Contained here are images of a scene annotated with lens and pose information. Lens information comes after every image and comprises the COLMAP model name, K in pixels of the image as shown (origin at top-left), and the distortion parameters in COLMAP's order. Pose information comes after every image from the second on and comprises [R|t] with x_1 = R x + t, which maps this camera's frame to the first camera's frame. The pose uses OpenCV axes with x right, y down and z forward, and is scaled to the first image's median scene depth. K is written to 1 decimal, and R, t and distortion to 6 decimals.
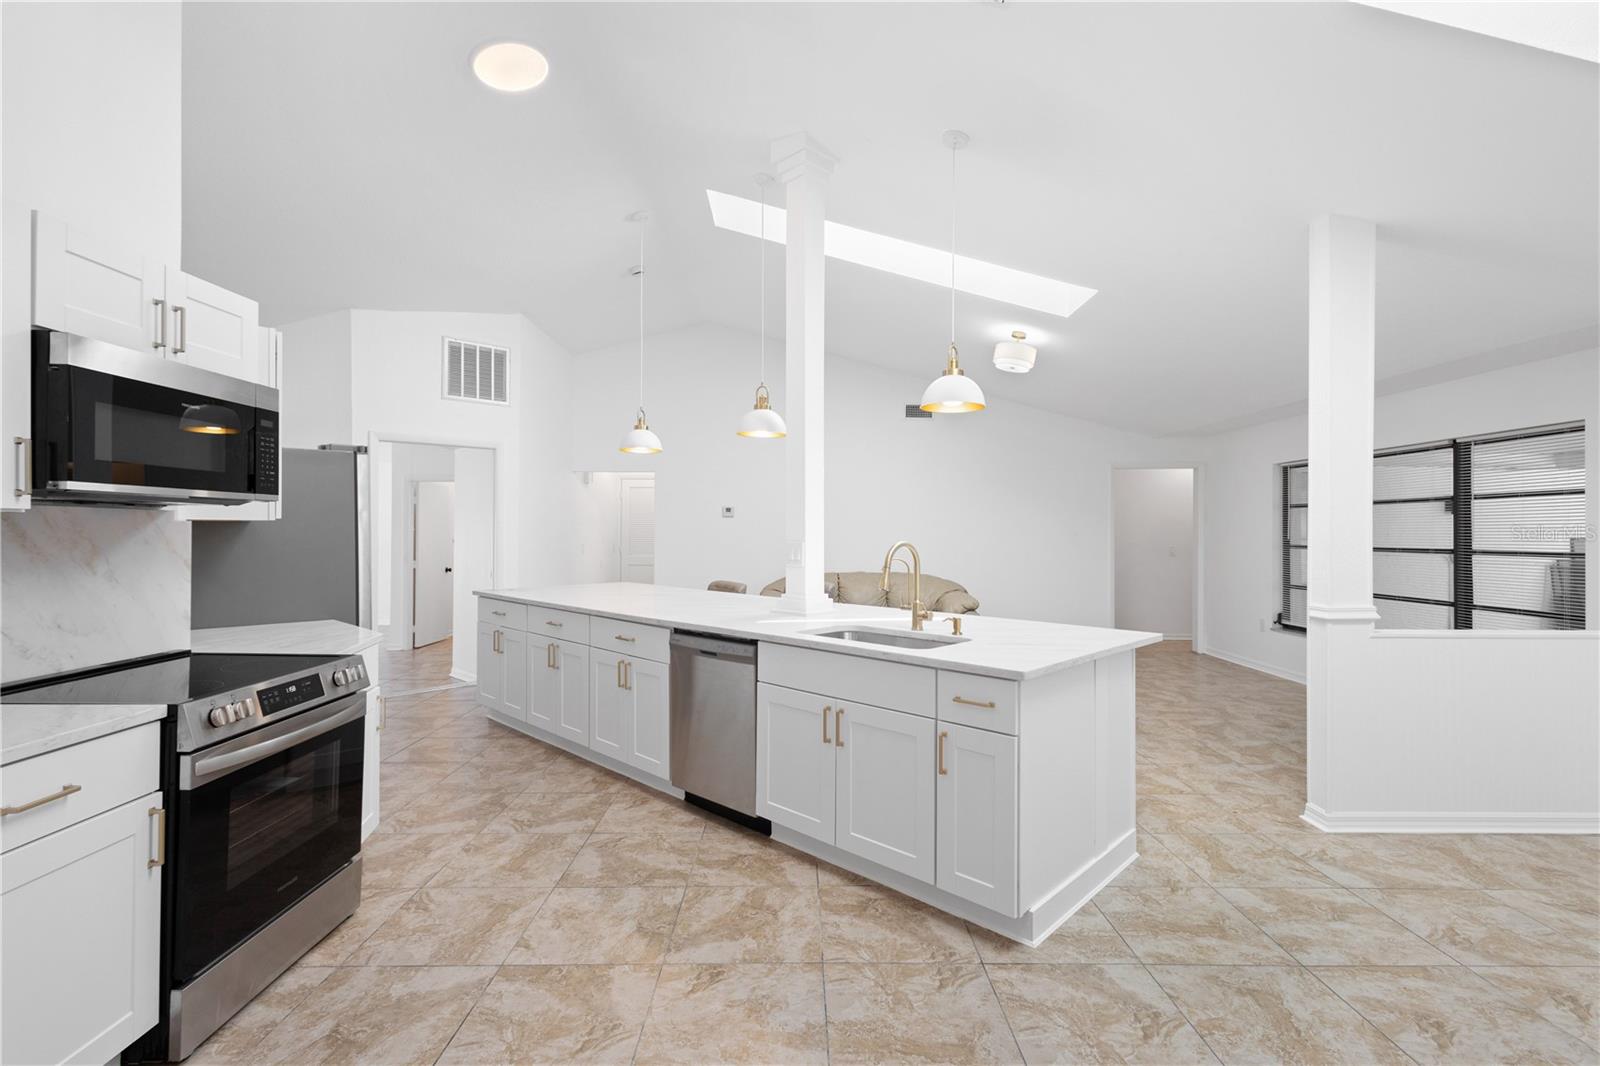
lens RADIAL K [[739.7, 0, 790.4], [0, 739.7, 533.0], [0, 0, 1]] dist [0.011227, -0.003044]
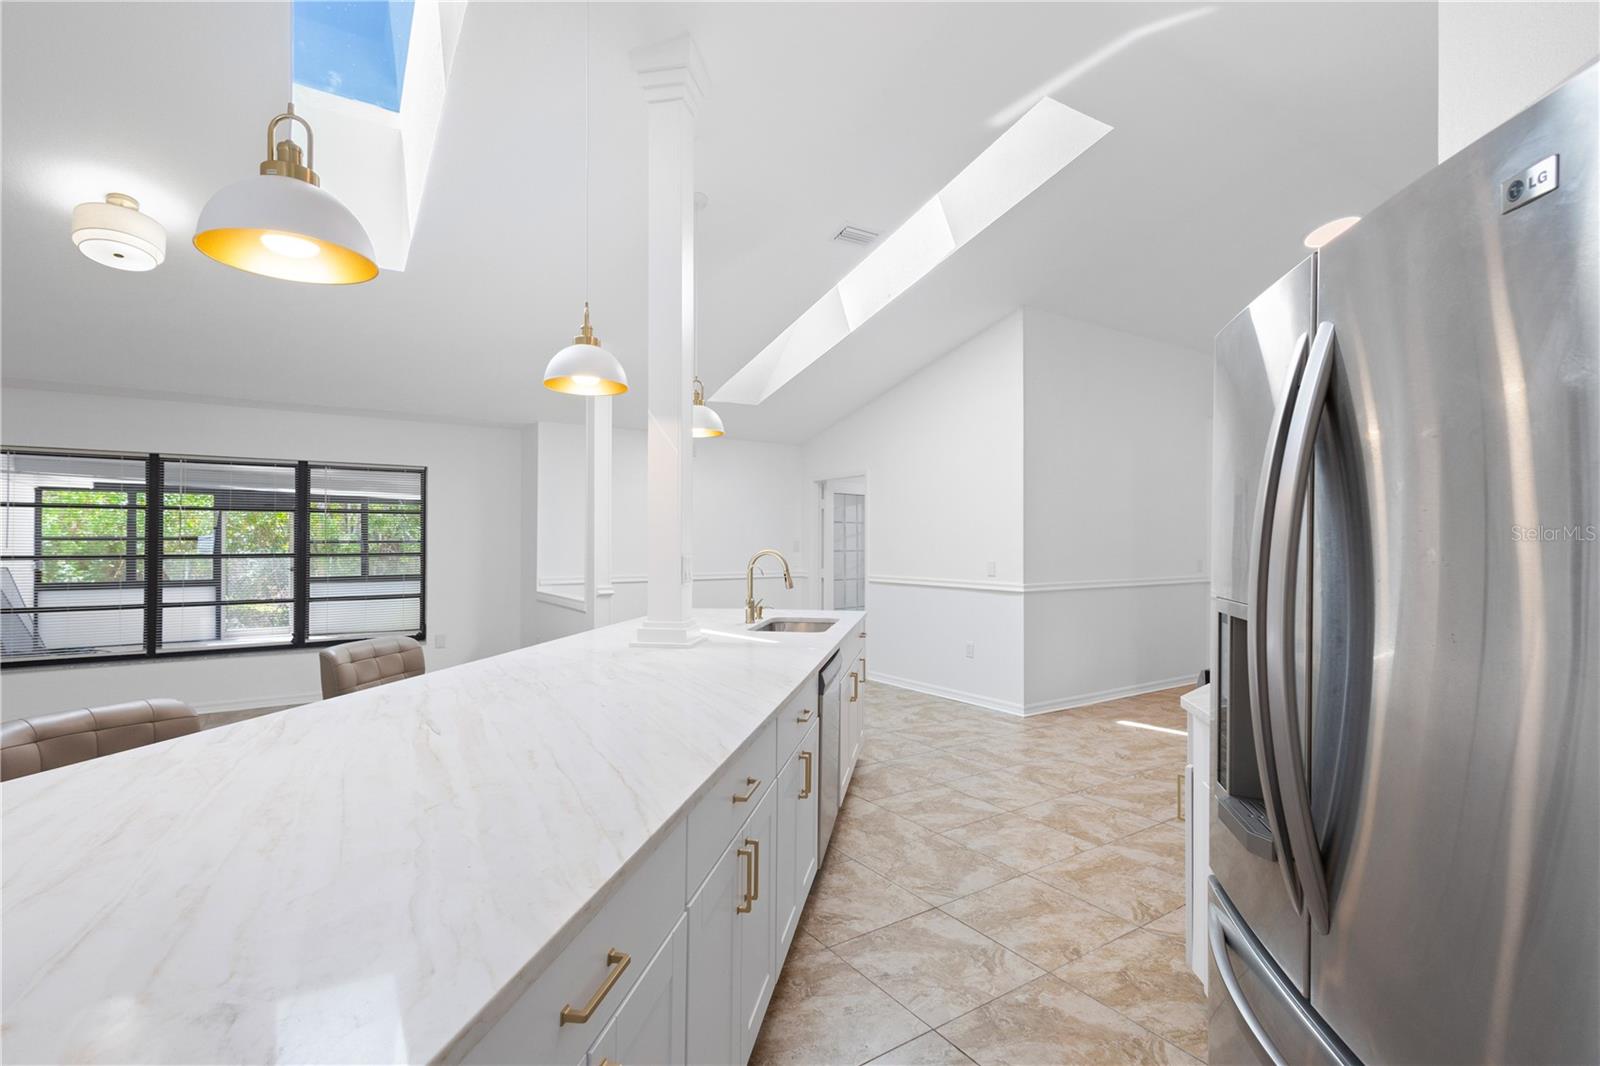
lens RADIAL K [[739.7, 0, 802.0], [0, 739.7, 529.6], [0, 0, 1]] dist [0.011227, -0.003044]
pose [[-0.563326, 0.008621, 0.826190, -1.110628], [0.002730, 0.999960, -0.008573, -0.019881], [-0.826230, -0.002574, -0.563327, 2.018954]]
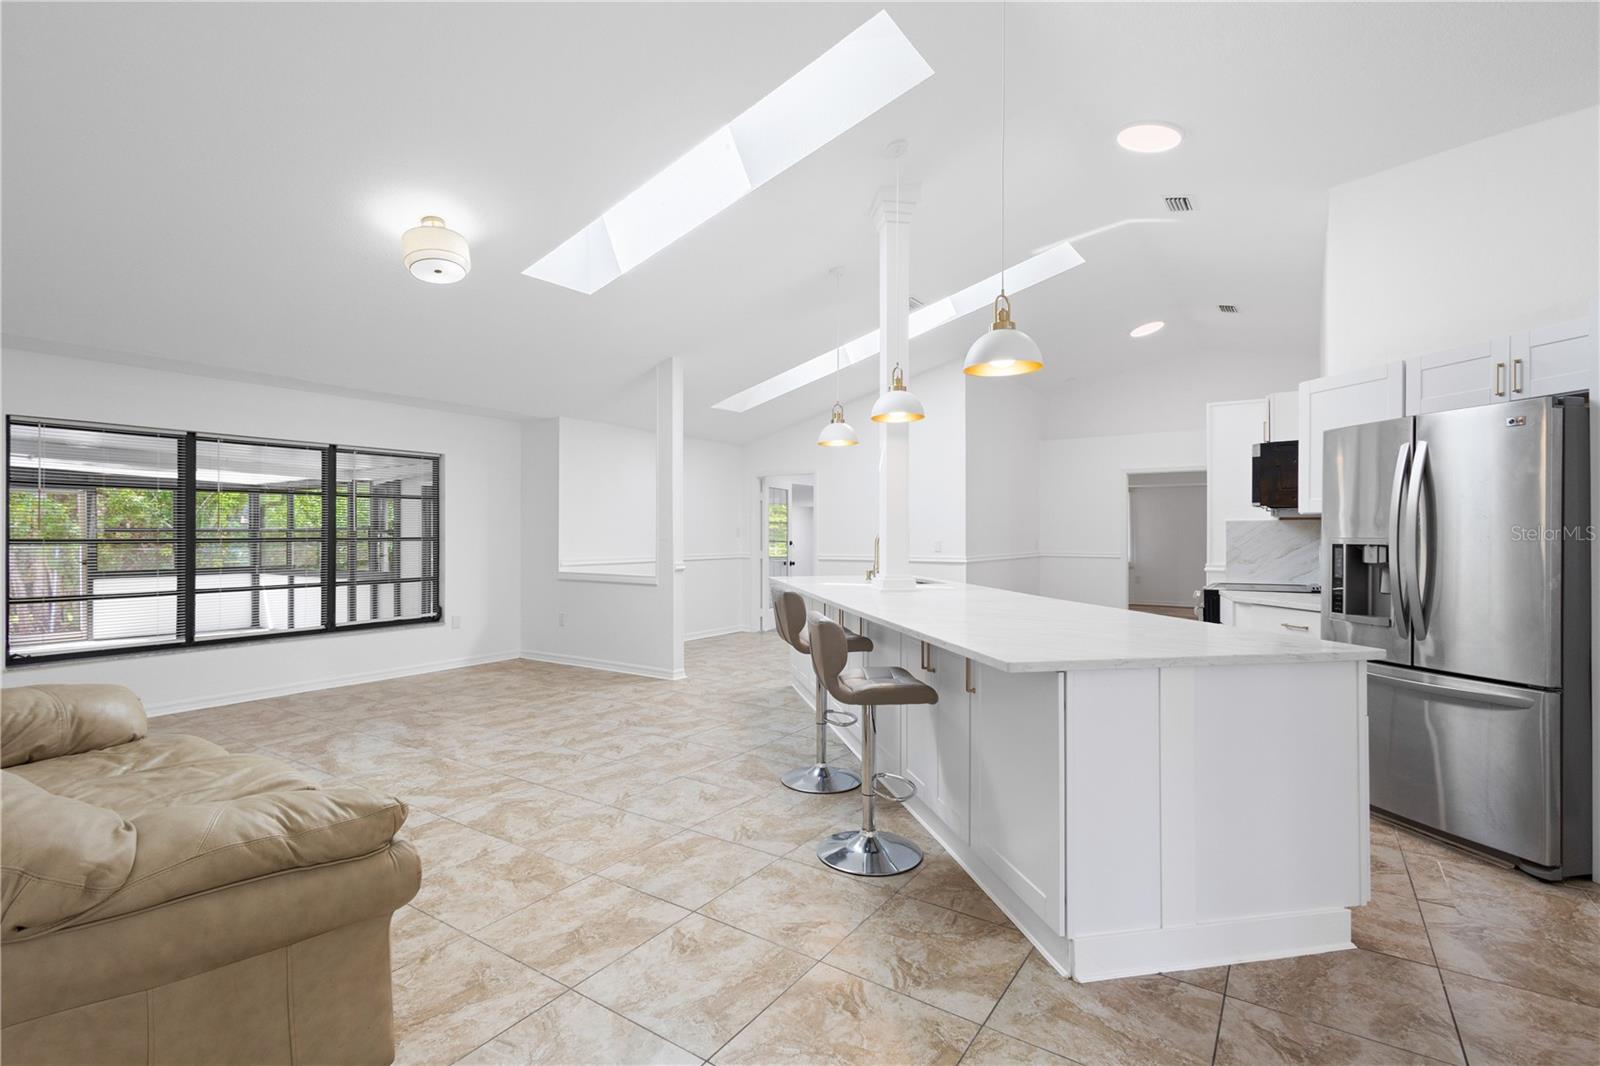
lens RADIAL K [[739.7, 0, 798.6], [0, 739.7, 535.1], [0, 0, 1]] dist [0.011227, -0.003044]
pose [[-0.829511, -0.005029, 0.558468, -0.782813], [0.001086, 0.999943, 0.010618, 0.000328], [-0.558490, 0.009414, -0.829458, 3.207458]]
